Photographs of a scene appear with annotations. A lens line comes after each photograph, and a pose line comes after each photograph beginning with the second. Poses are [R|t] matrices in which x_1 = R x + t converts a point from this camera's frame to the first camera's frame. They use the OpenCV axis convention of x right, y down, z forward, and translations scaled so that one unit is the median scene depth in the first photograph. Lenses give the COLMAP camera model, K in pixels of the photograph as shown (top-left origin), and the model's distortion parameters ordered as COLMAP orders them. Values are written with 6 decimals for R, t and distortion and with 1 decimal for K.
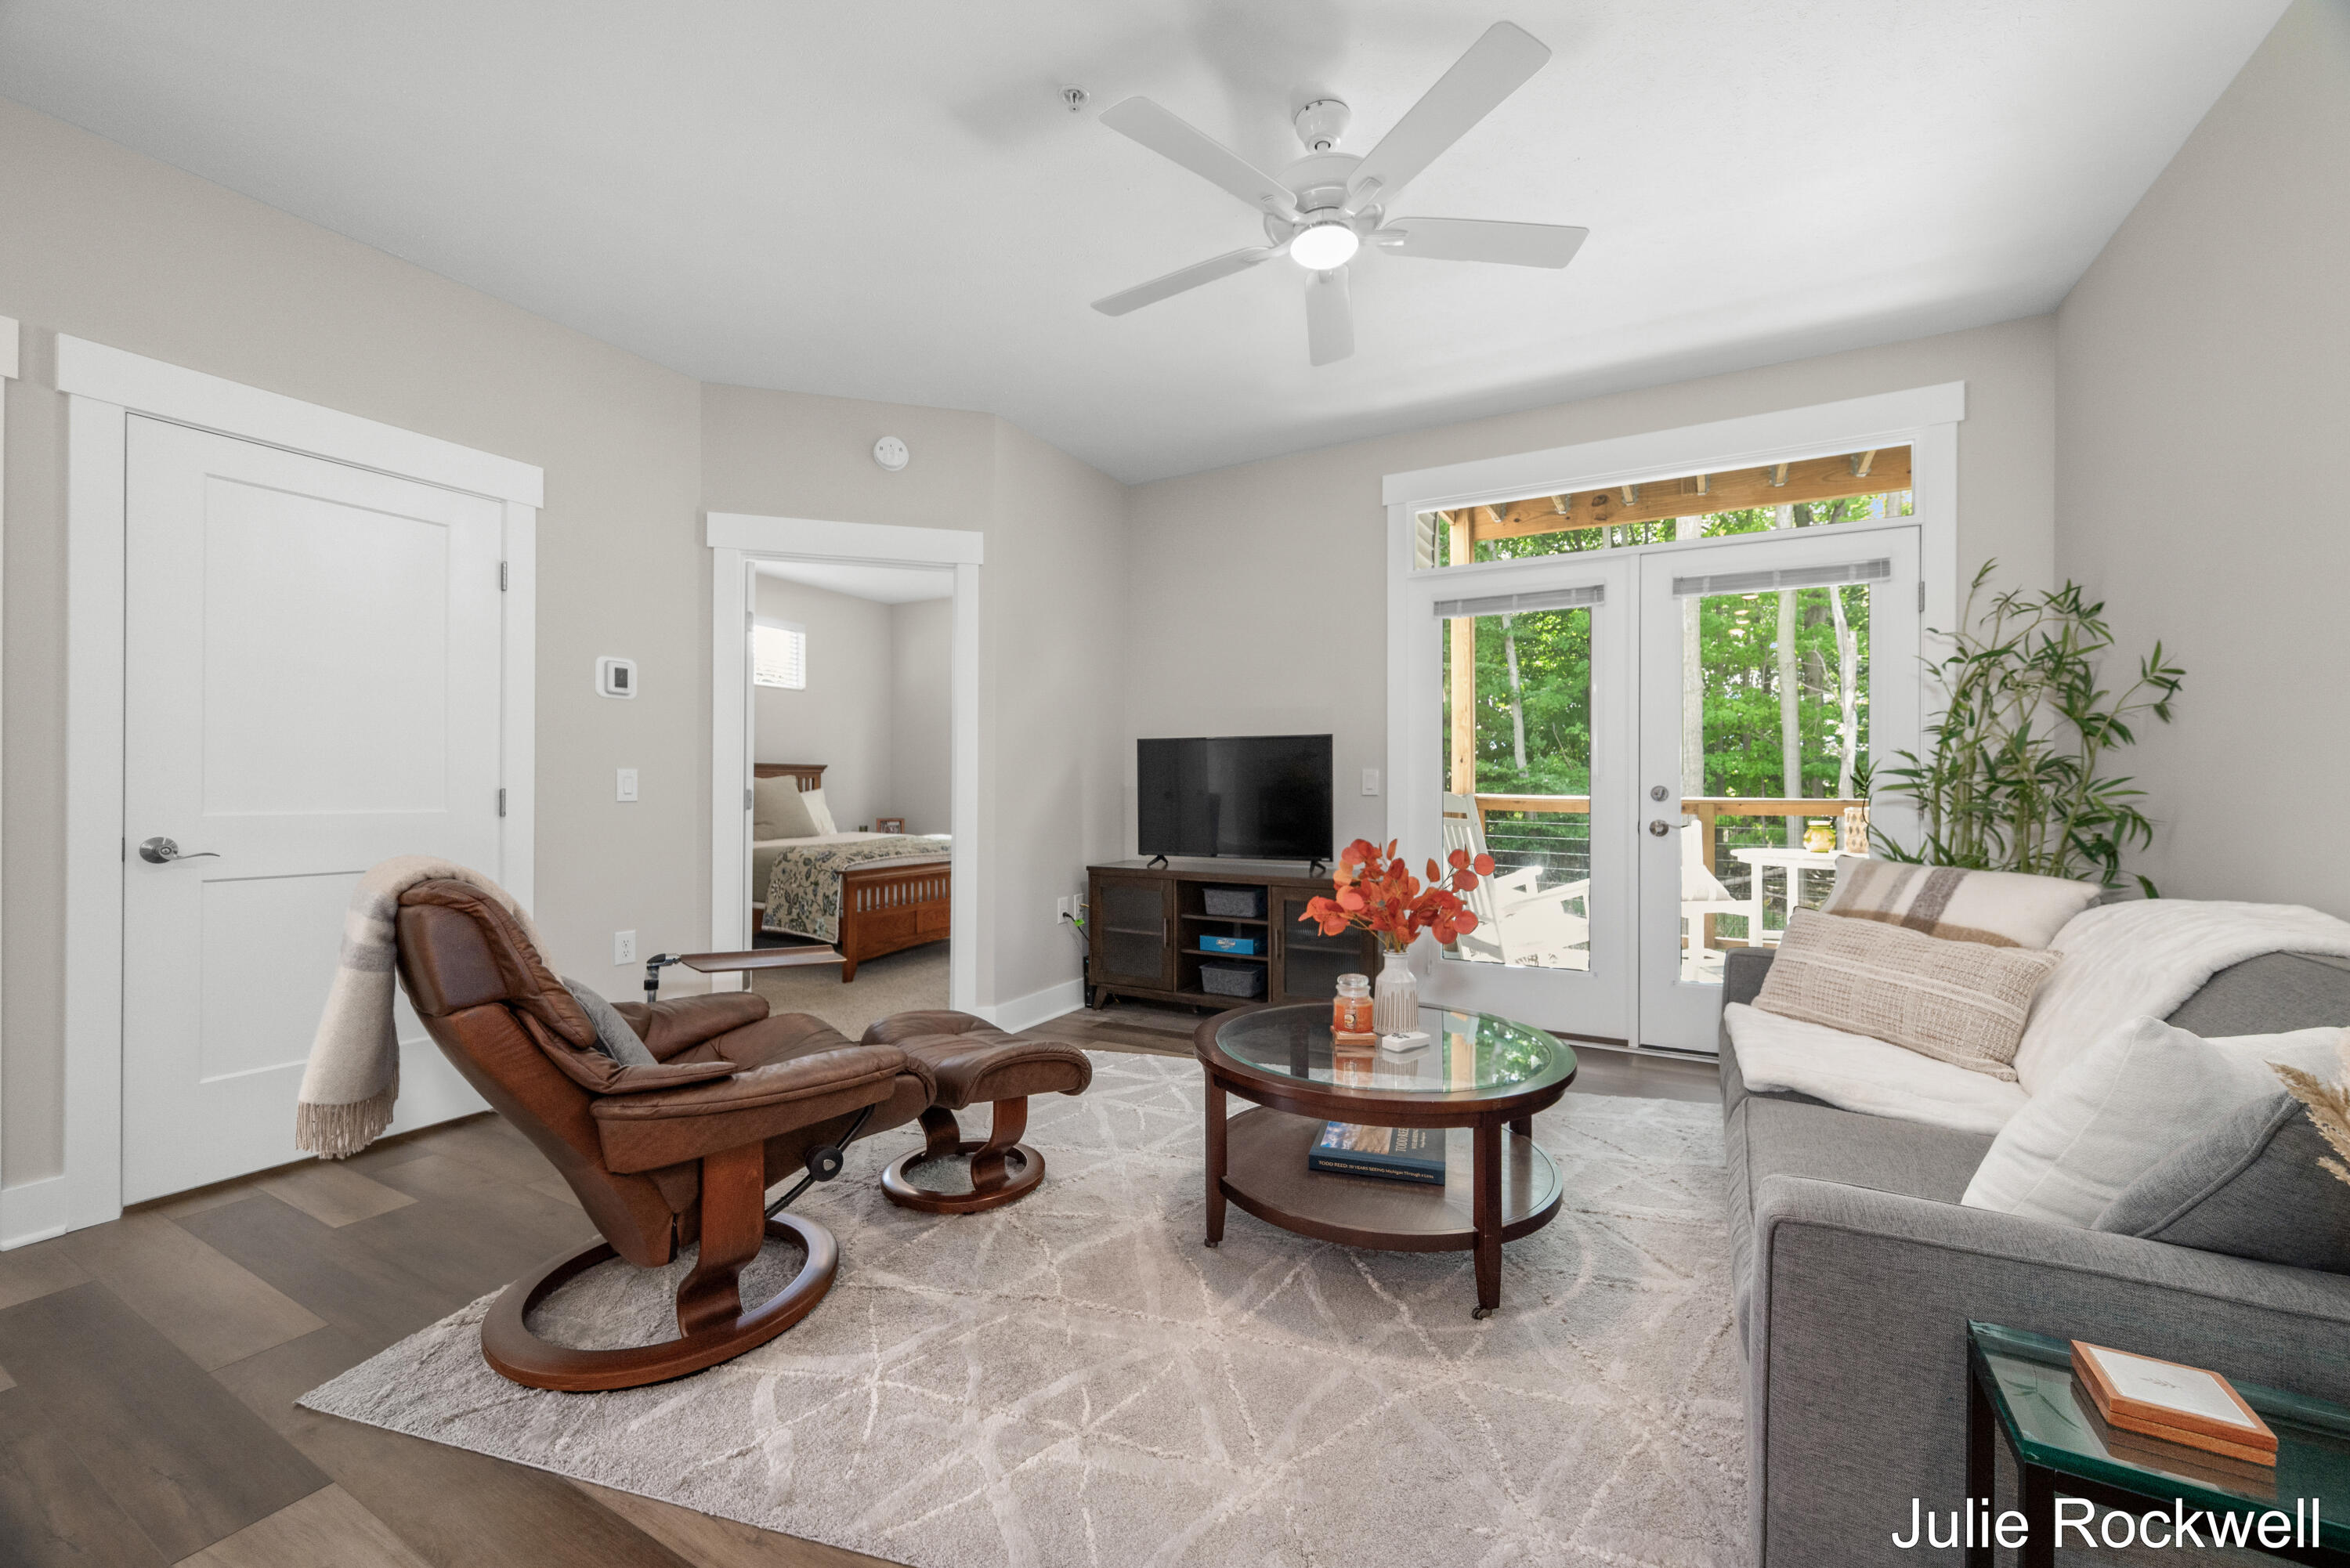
lens RADIAL K [[925.5, 0, 1171.7], [0, 925.5, 783.4], [0, 0, 1]] dist [-0.000294, 0.000056]
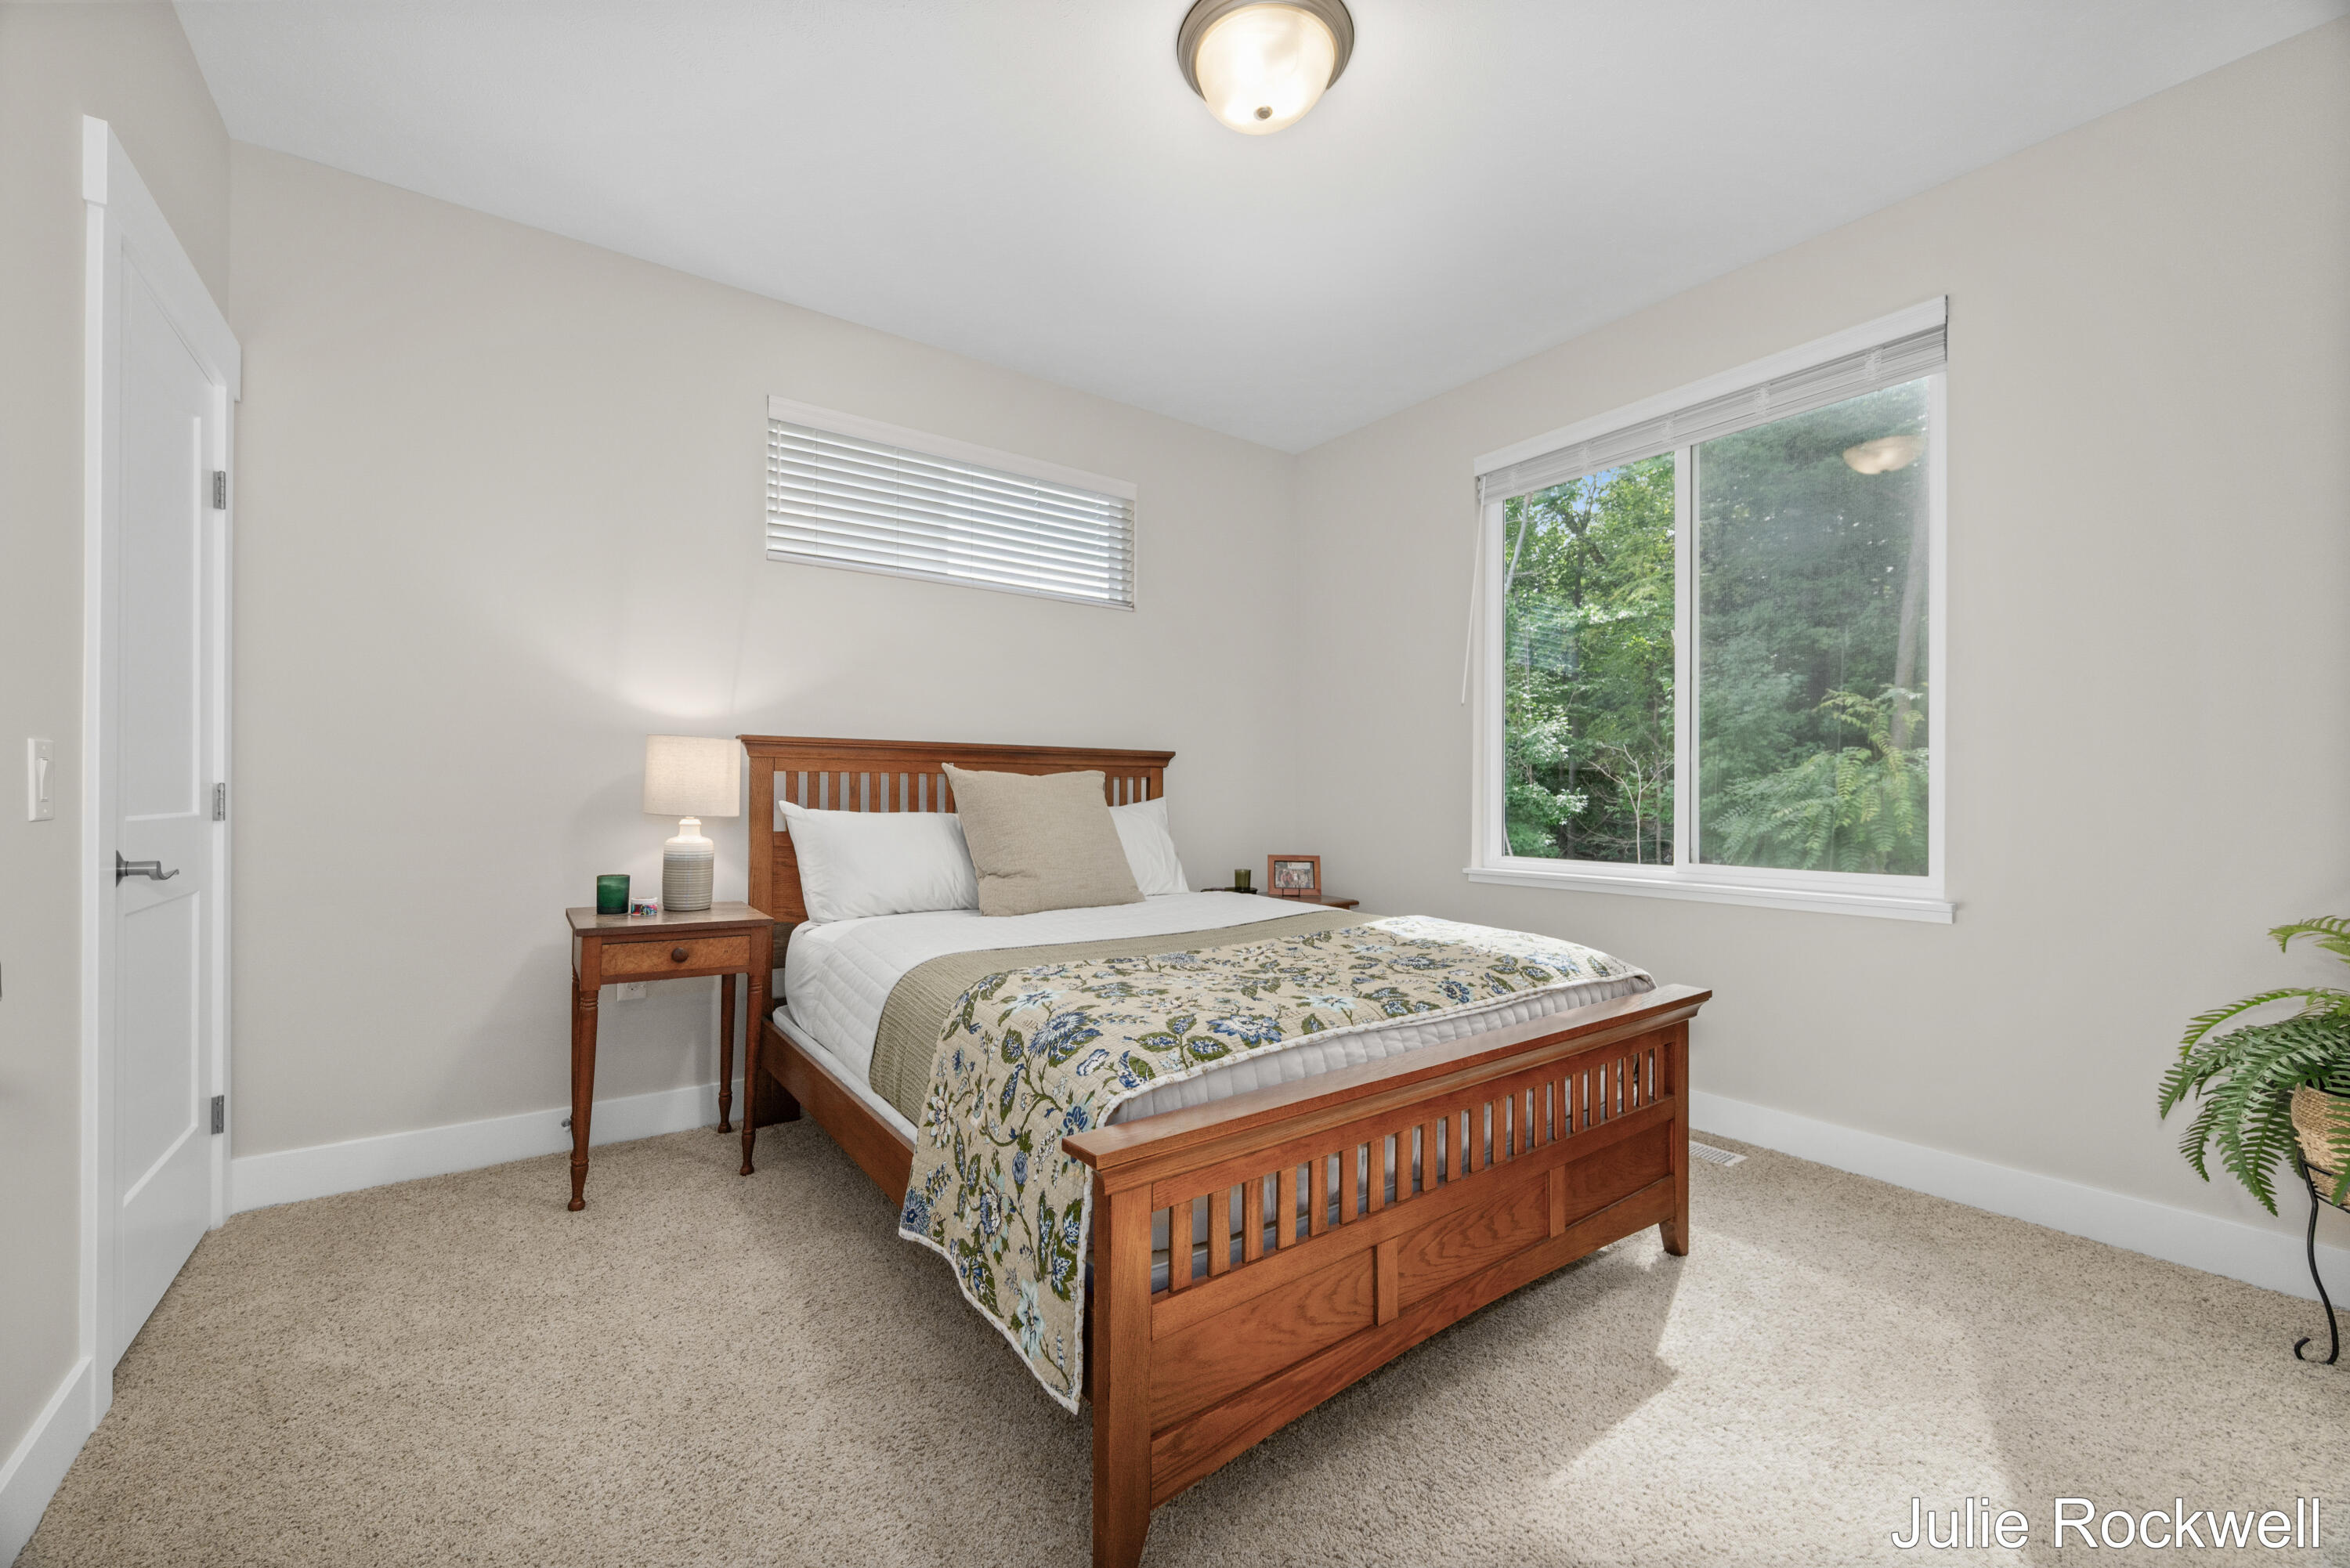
lens RADIAL K [[925.5, 0, 1175.9], [0, 925.5, 796.0], [0, 0, 1]] dist [-0.000294, 0.000056]
pose [[0.907894, 0.005914, -0.419159, -0.225452], [-0.007270, 0.999972, -0.001637, 0.006429], [0.419138, 0.004533, 0.907911, 0.754285]]
